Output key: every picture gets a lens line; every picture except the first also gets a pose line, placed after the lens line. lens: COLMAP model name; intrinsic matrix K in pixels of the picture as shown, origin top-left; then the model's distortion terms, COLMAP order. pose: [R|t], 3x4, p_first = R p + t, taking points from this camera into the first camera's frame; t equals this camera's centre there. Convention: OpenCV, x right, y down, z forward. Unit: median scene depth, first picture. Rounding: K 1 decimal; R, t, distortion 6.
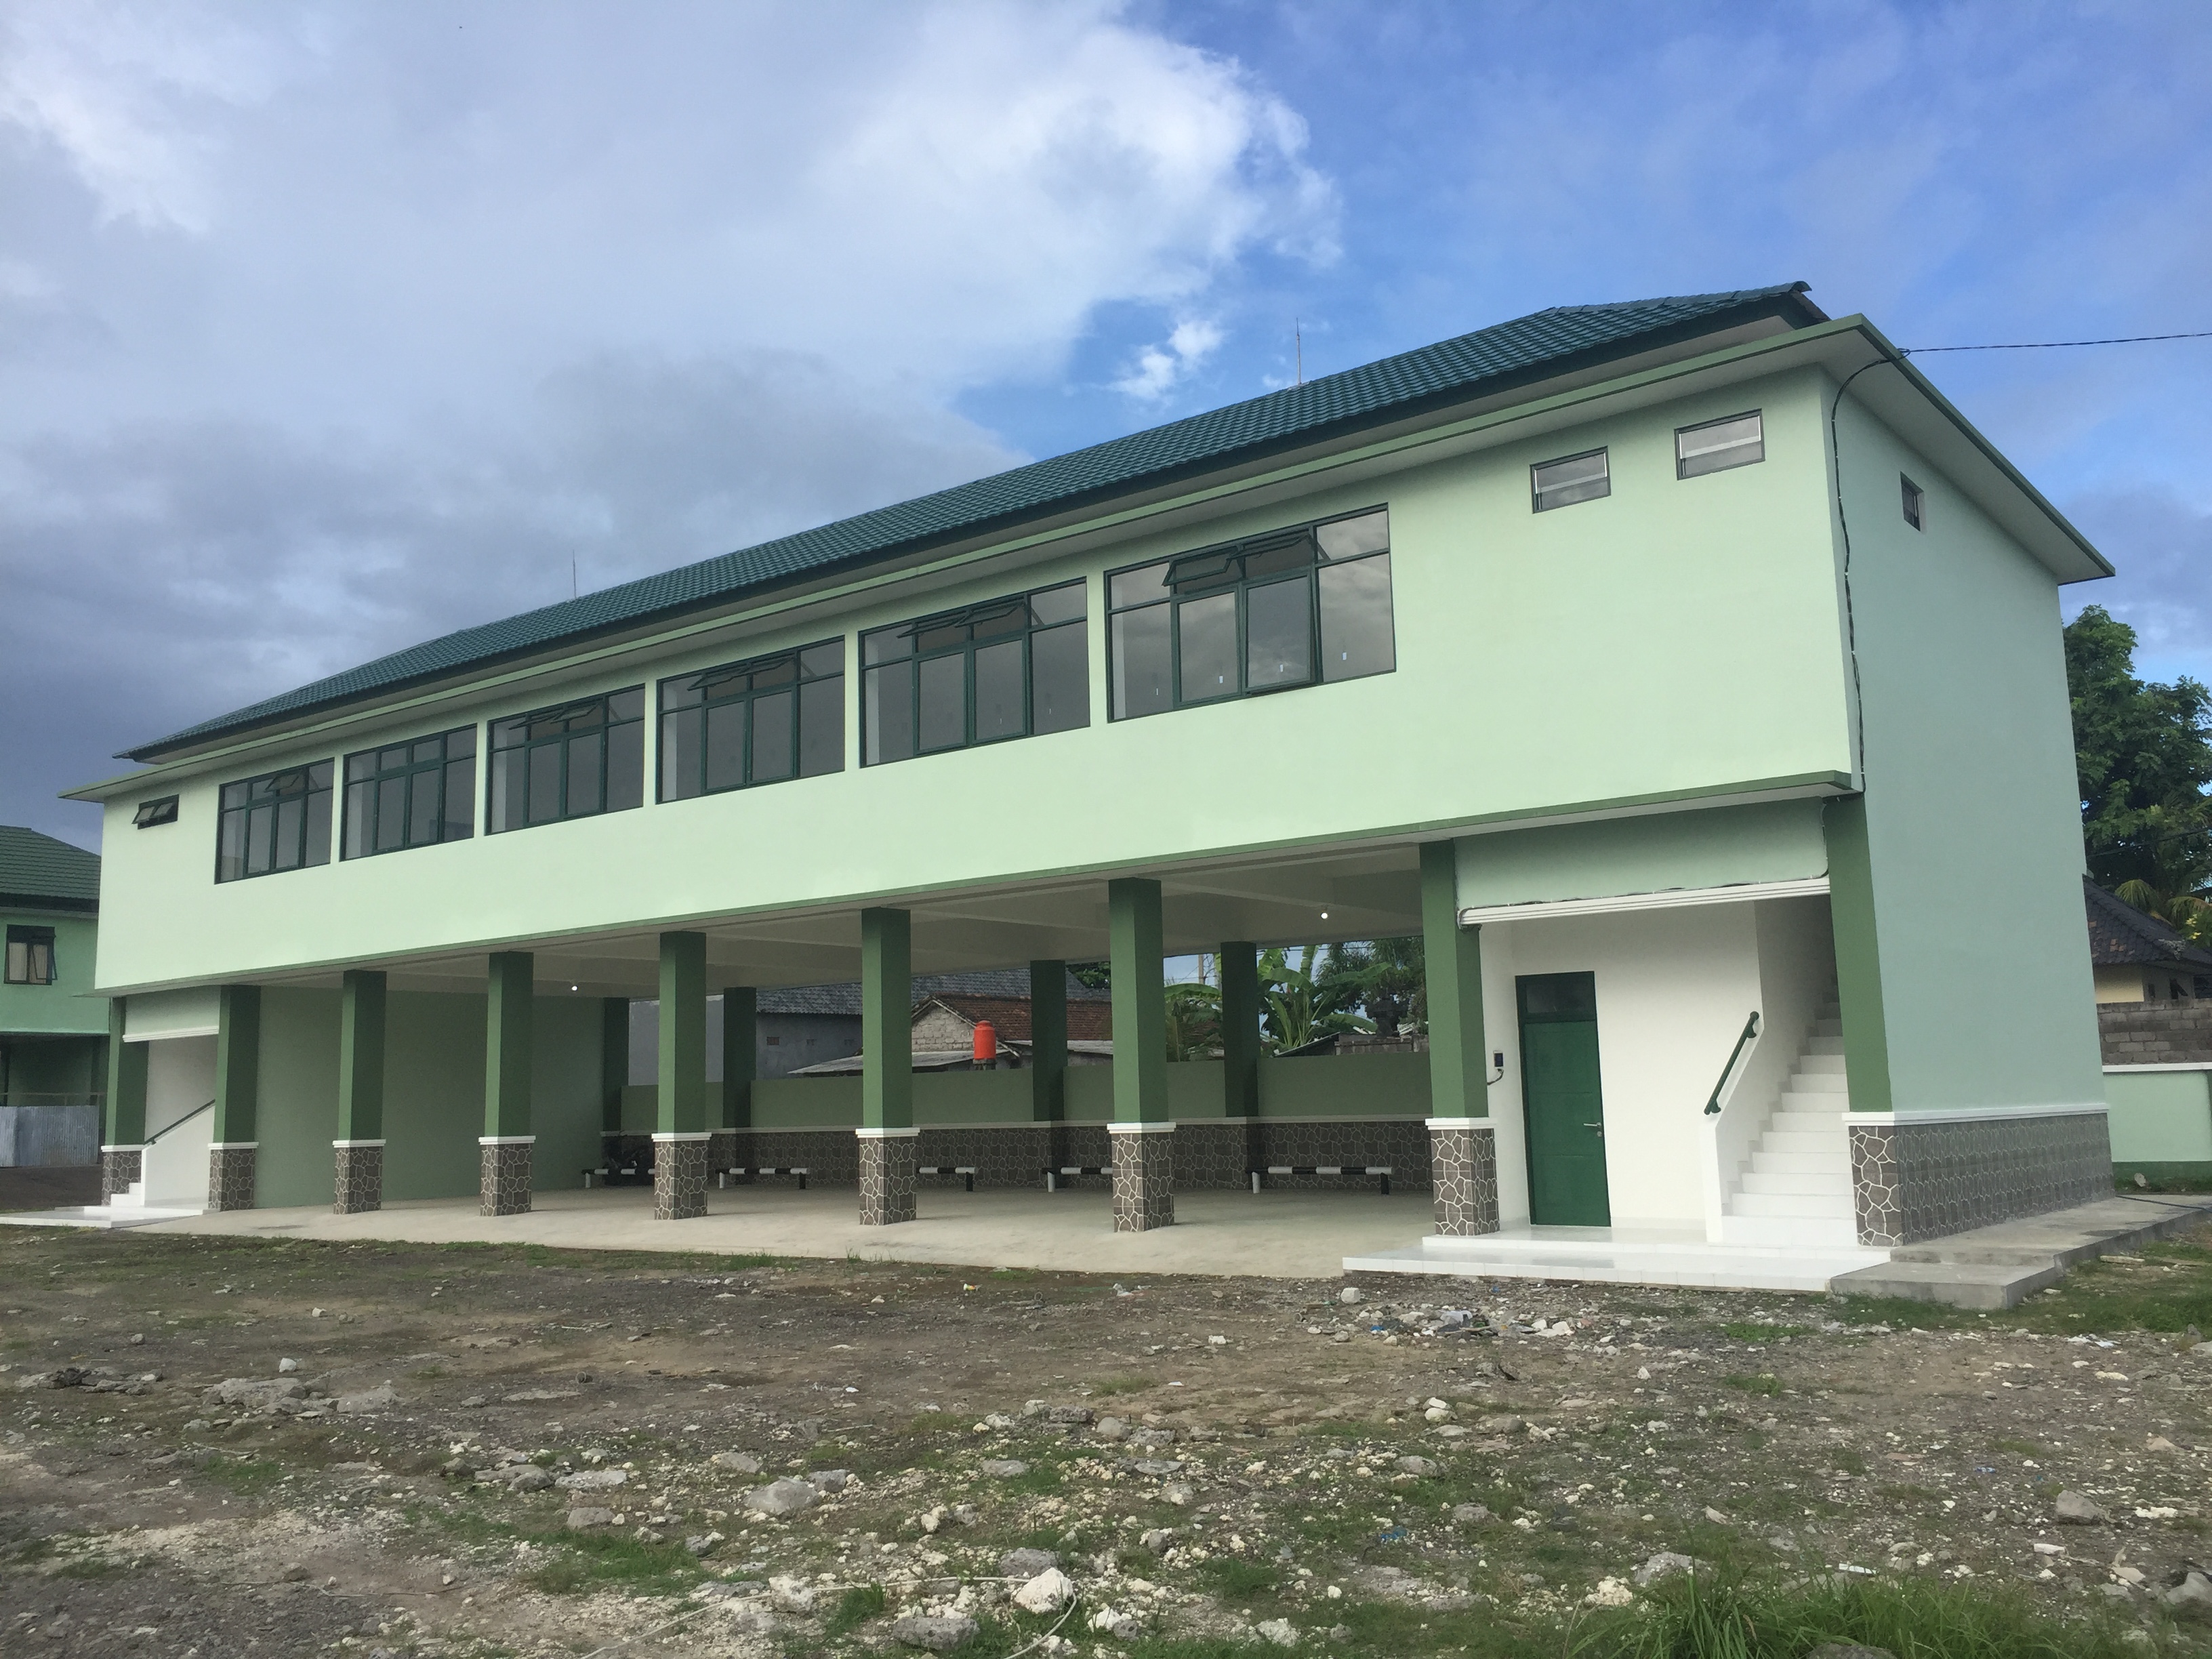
lens RADIAL K [[2066.1, 0, 950.1], [0, 2066.1, 719.1], [0, 0, 1]] dist [-0.018489, -0.006420]
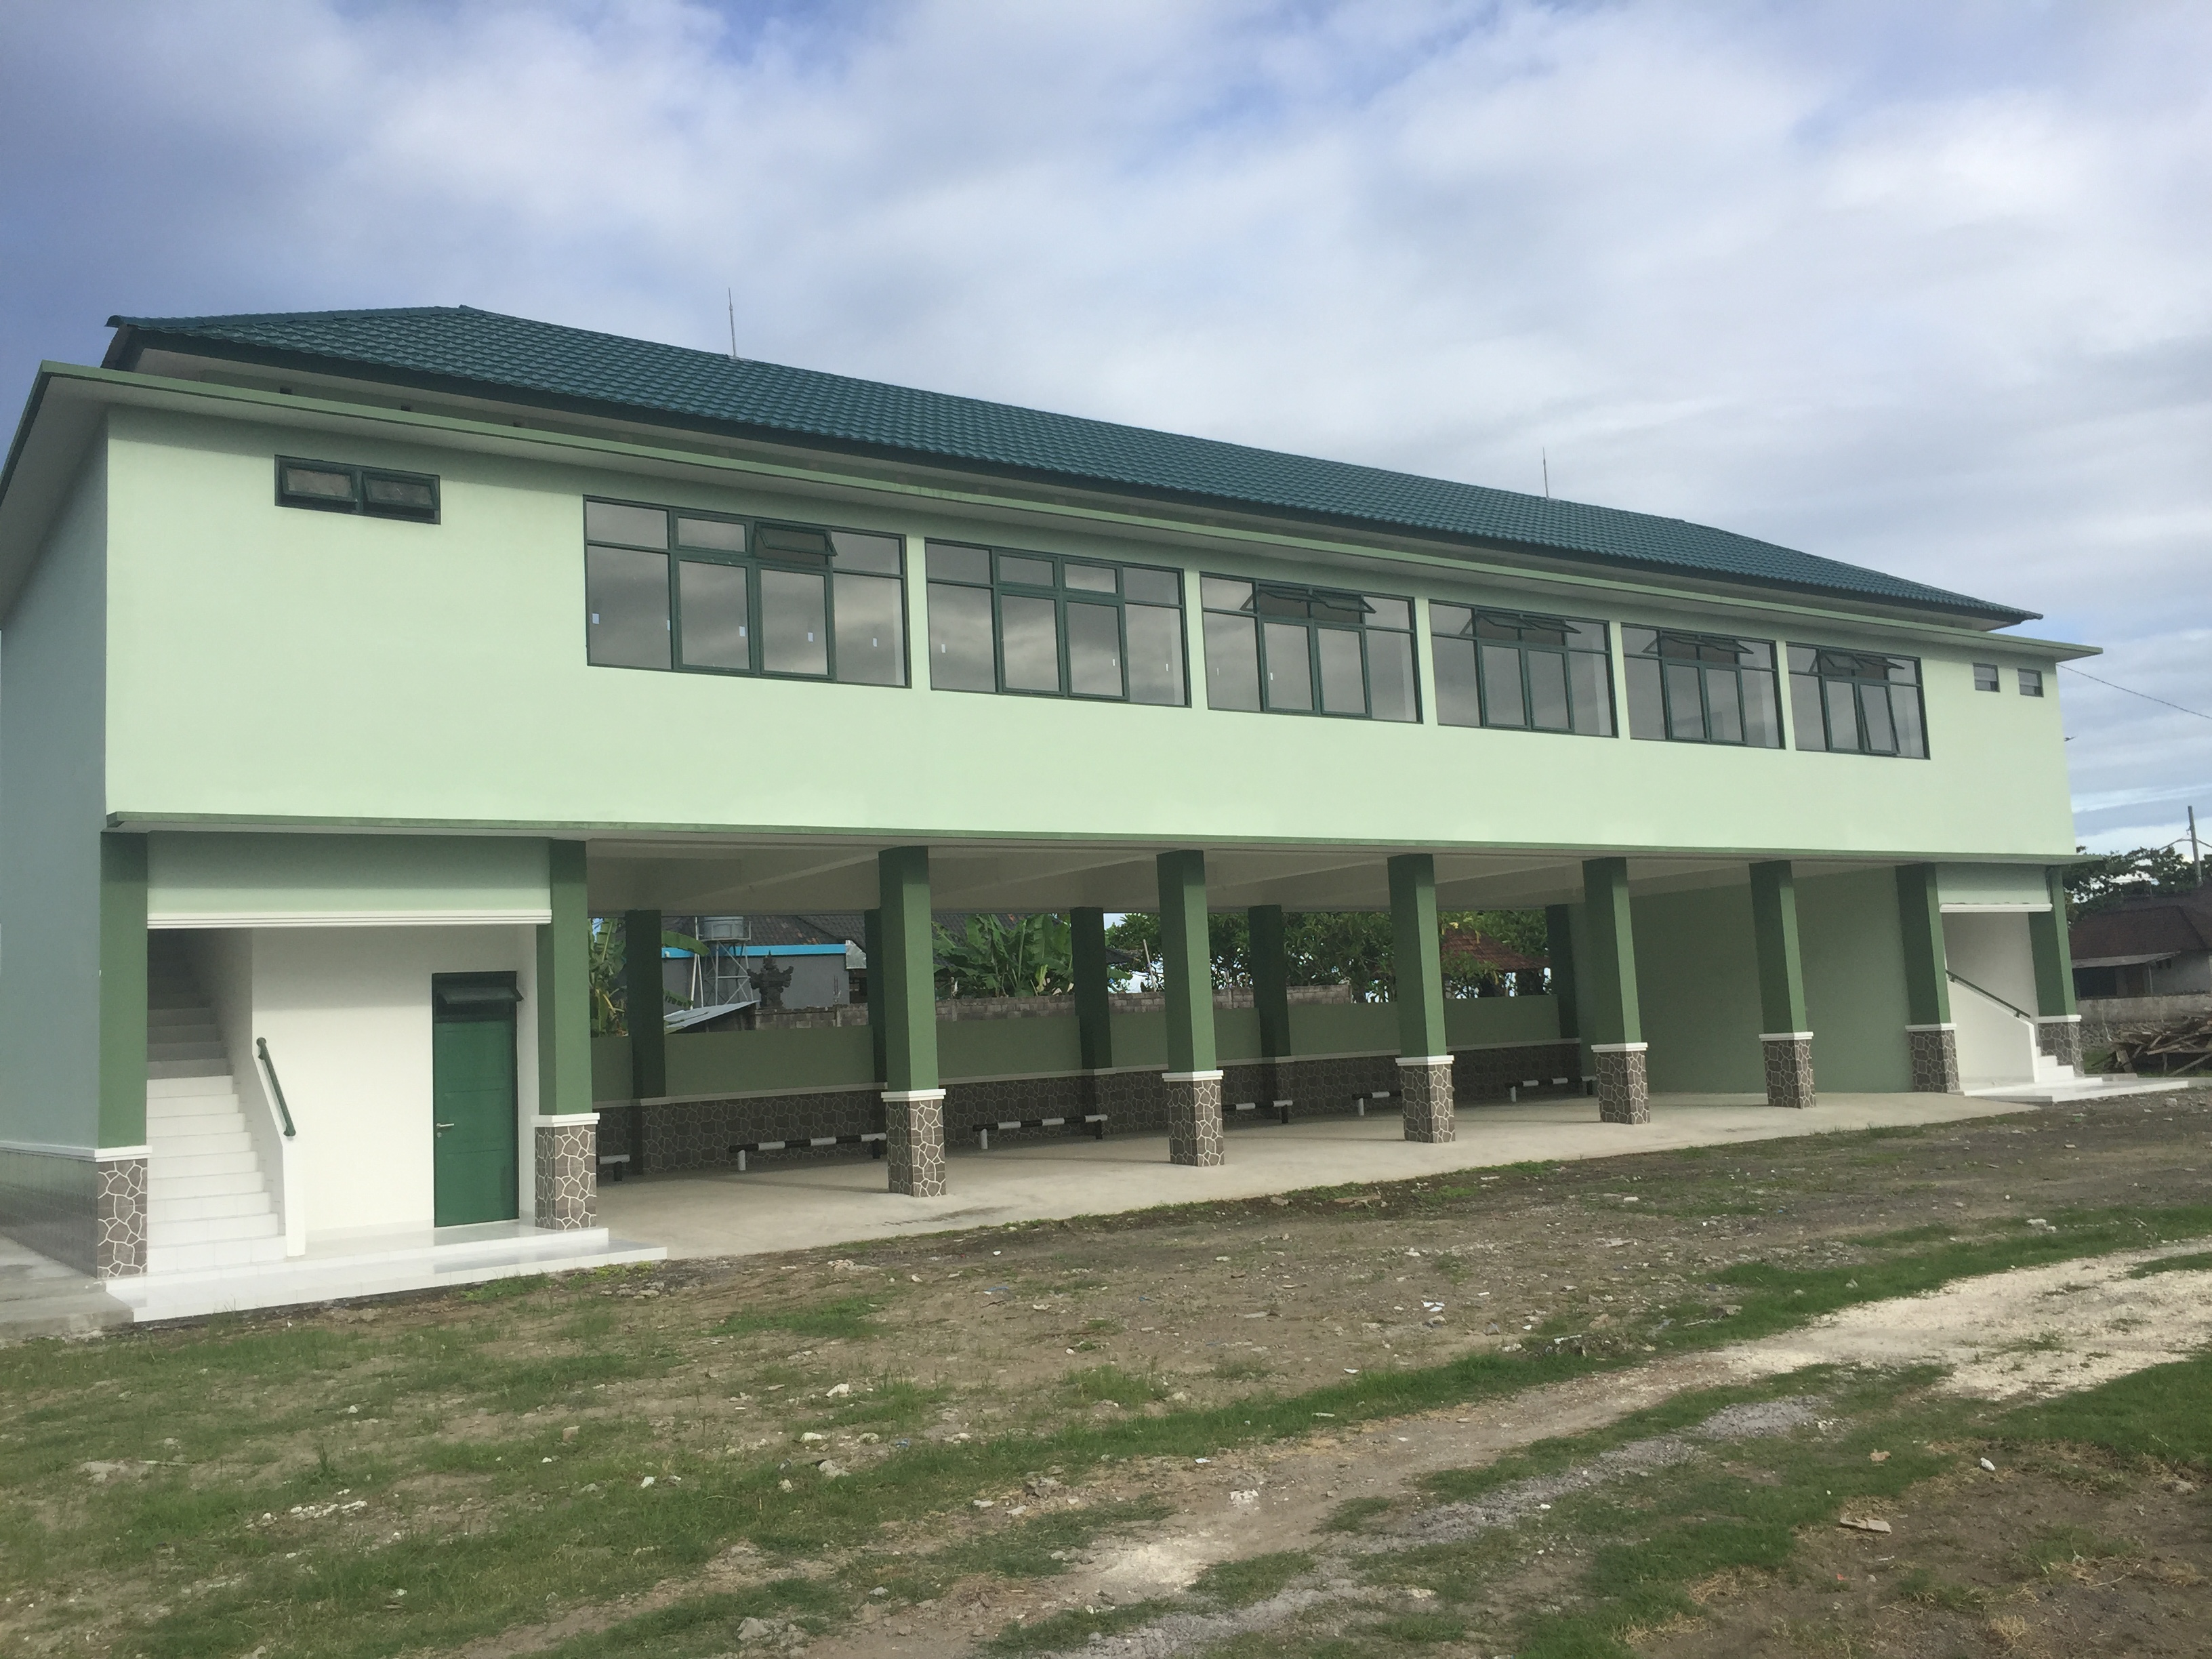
lens RADIAL K [[1878.9, 0, 1106.0], [0, 1878.9, 829.5], [0, 0, 1]] dist [0.040819, 0.003508]
pose [[0.236320, 0.129206, 0.963047, -0.983803], [-0.129197, 0.986498, -0.100649, 0.190681], [-0.963048, -0.100638, 0.249822, 0.866205]]
